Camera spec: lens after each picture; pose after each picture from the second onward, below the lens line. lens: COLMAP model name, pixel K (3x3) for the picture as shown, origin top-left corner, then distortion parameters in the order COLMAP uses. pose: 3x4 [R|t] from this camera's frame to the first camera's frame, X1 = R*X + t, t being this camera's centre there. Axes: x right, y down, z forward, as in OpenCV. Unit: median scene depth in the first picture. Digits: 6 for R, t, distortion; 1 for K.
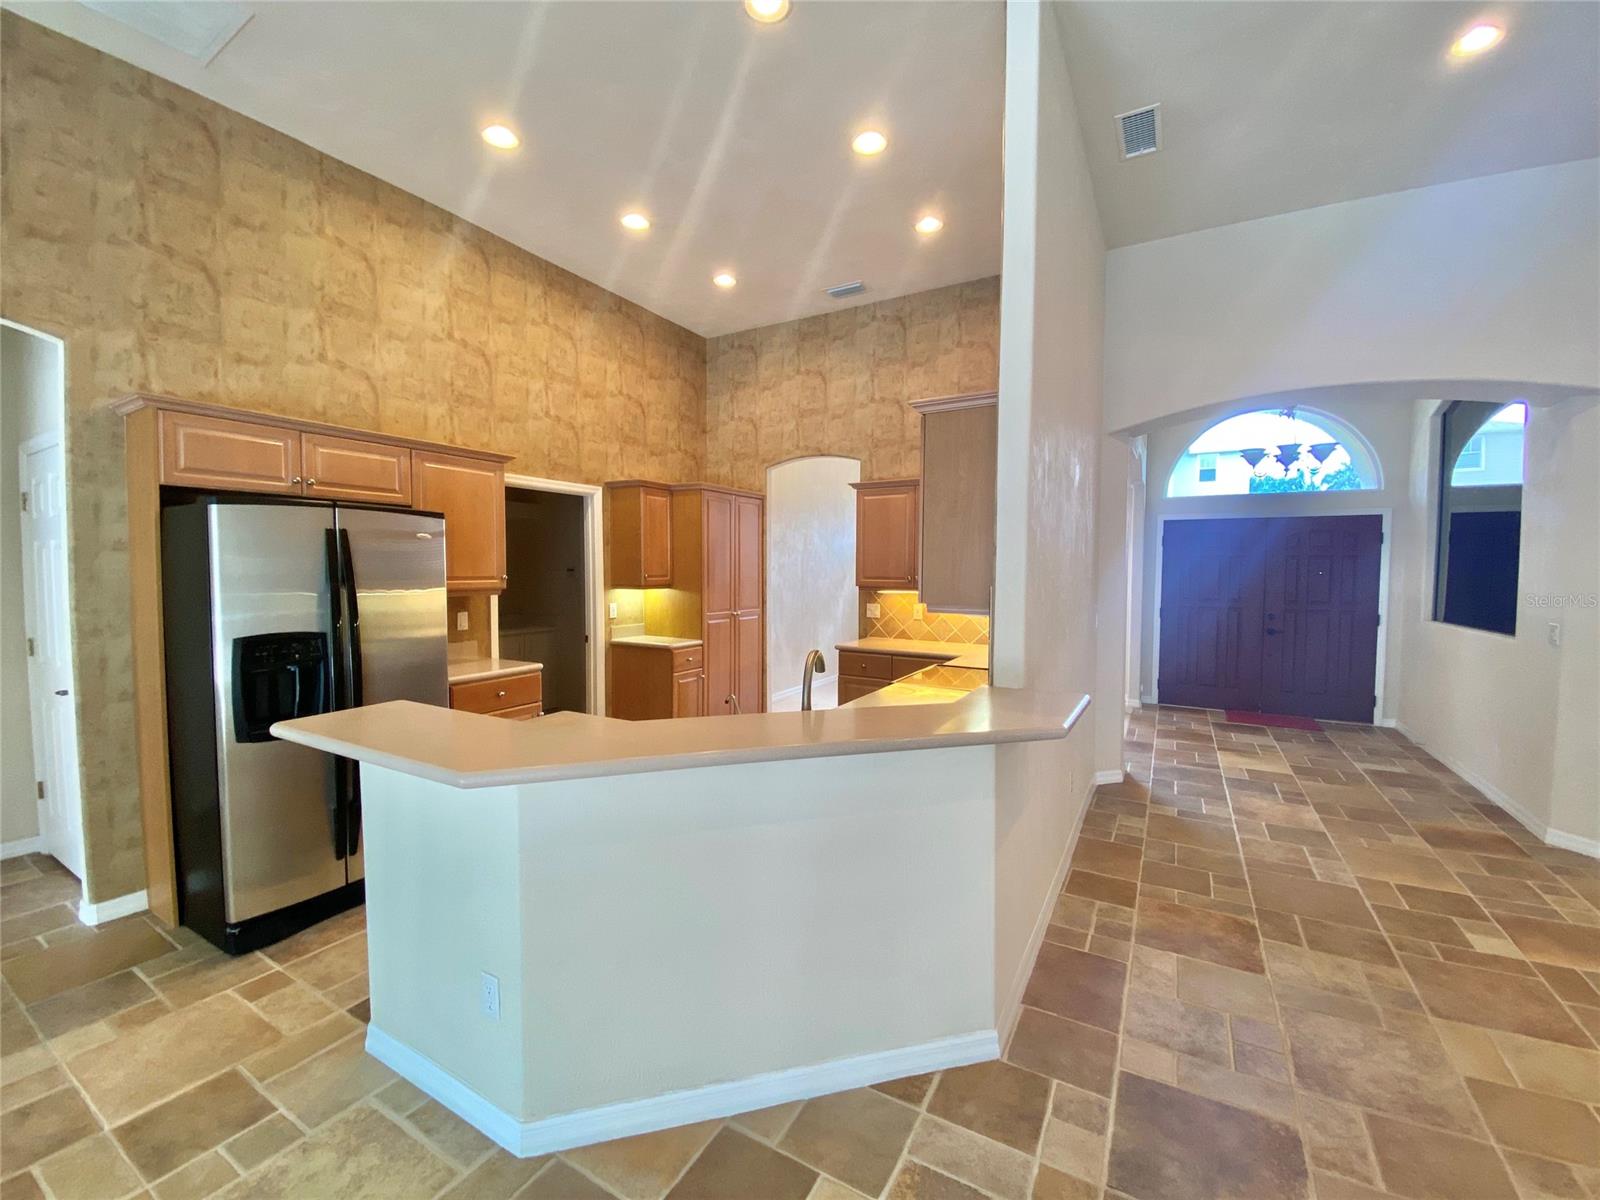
lens RADIAL K [[650.9, 0, 798.5], [0, 650.9, 595.2], [0, 0, 1]] dist [0.012889, -0.016484]
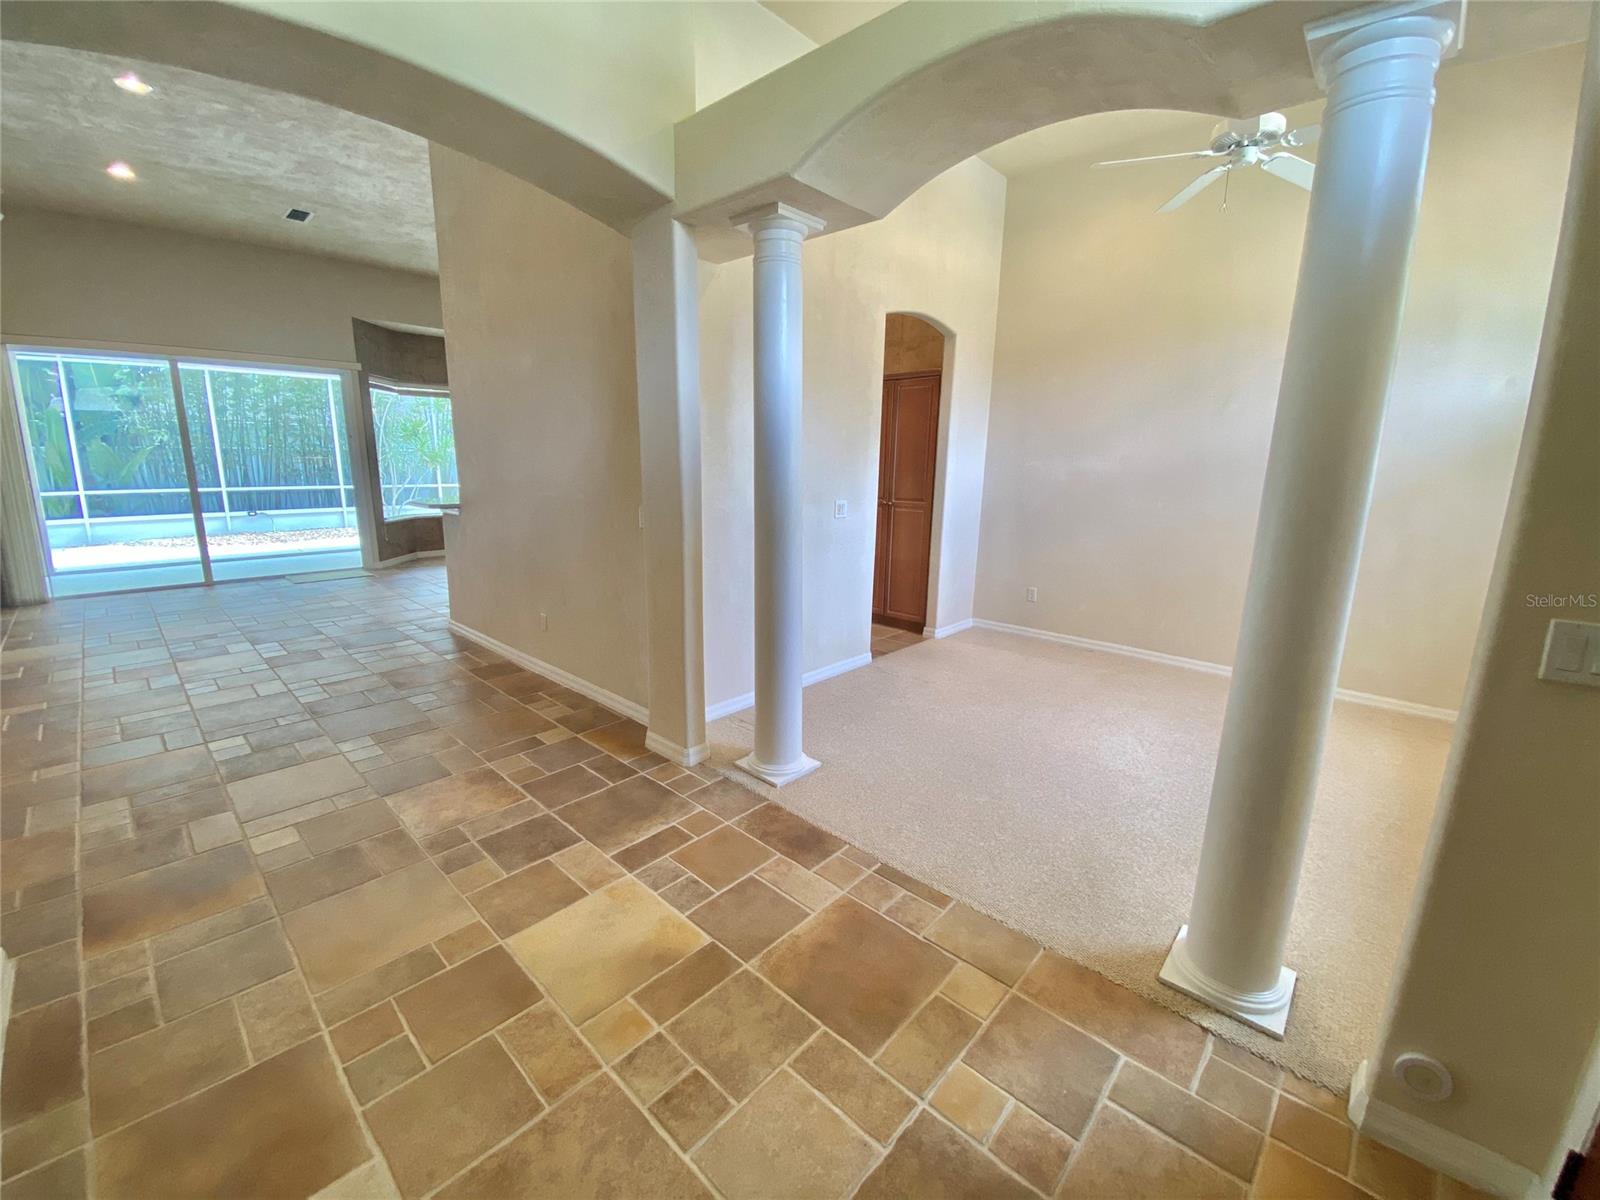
lens RADIAL K [[650.9, 0, 798.5], [0, 650.9, 595.2], [0, 0, 1]] dist [0.012889, -0.016484]
pose [[-0.223926, 0.199504, -0.953968, 1.090695], [-0.059252, 0.974227, 0.217649, -0.043843], [0.972803, 0.105262, -0.206334, 1.269077]]
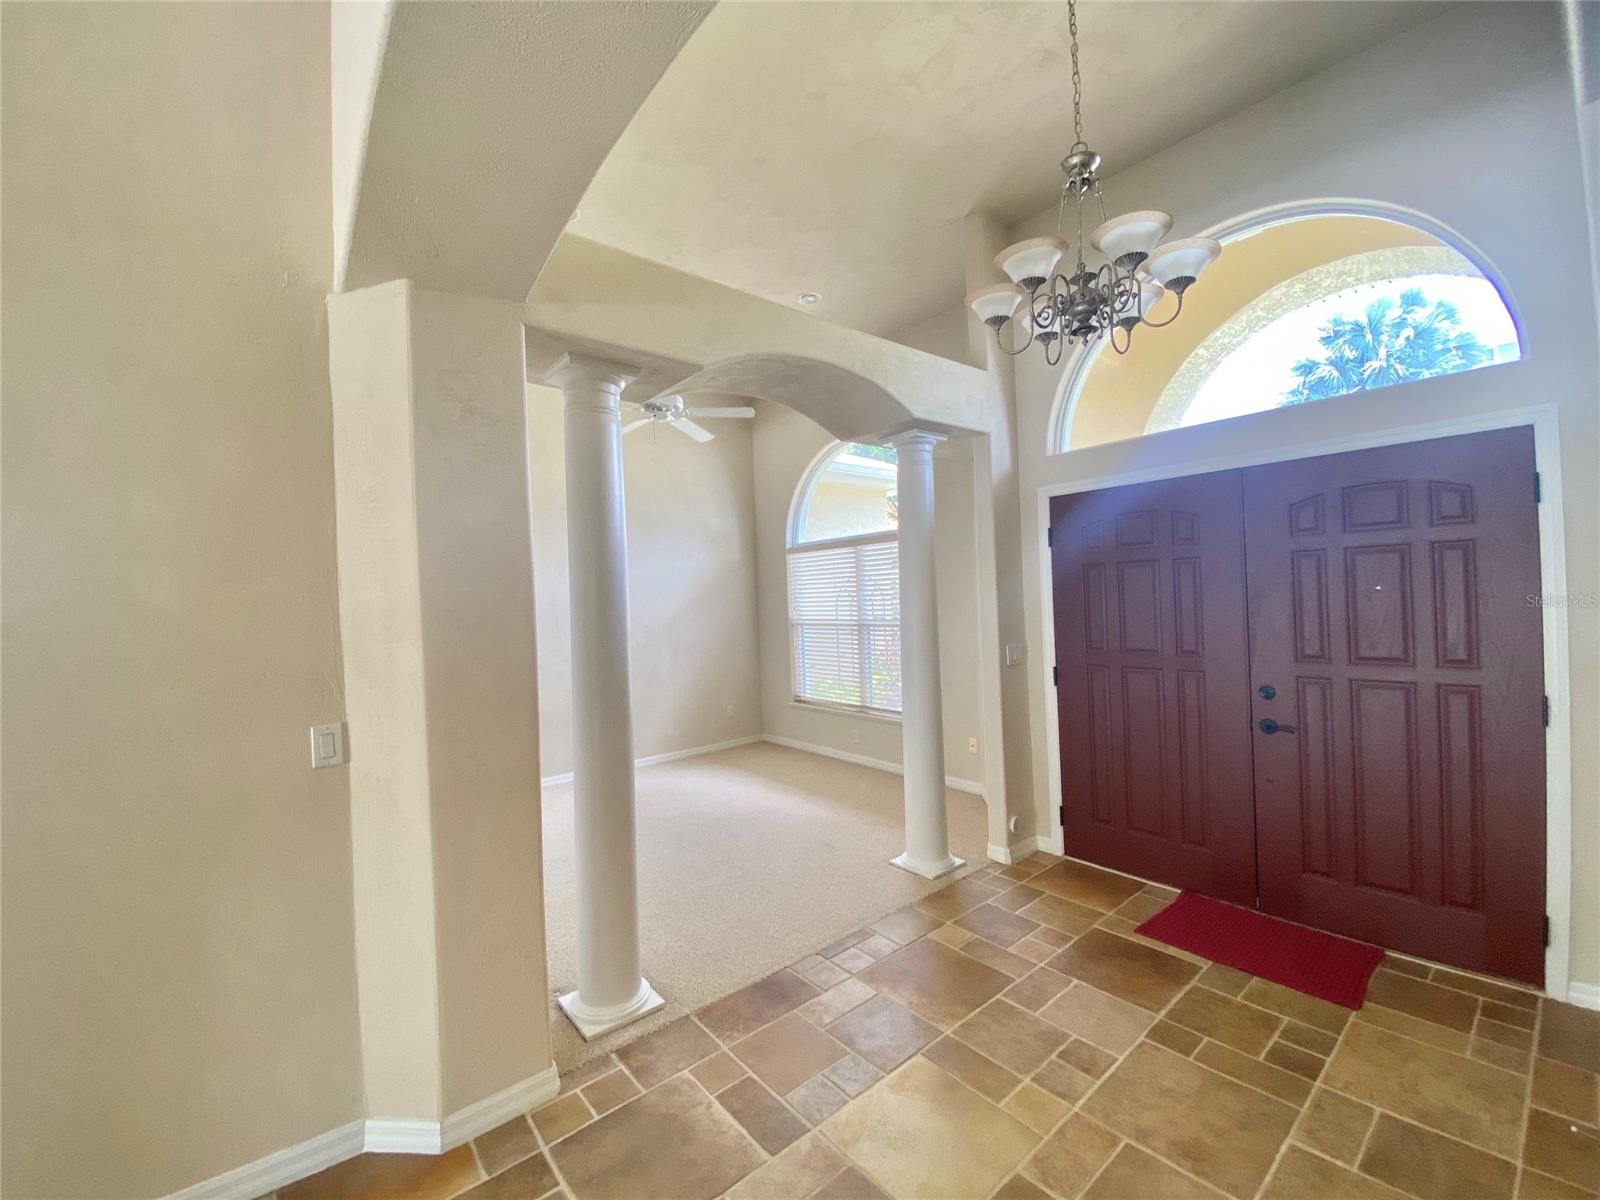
lens RADIAL K [[650.9, 0, 798.5], [0, 650.9, 595.2], [0, 0, 1]] dist [0.012889, -0.016484]
pose [[0.938419, -0.038063, -0.343395, 0.828270], [0.023784, 0.998672, -0.045700, -0.027650], [0.344679, 0.034719, 0.938078, 0.680144]]
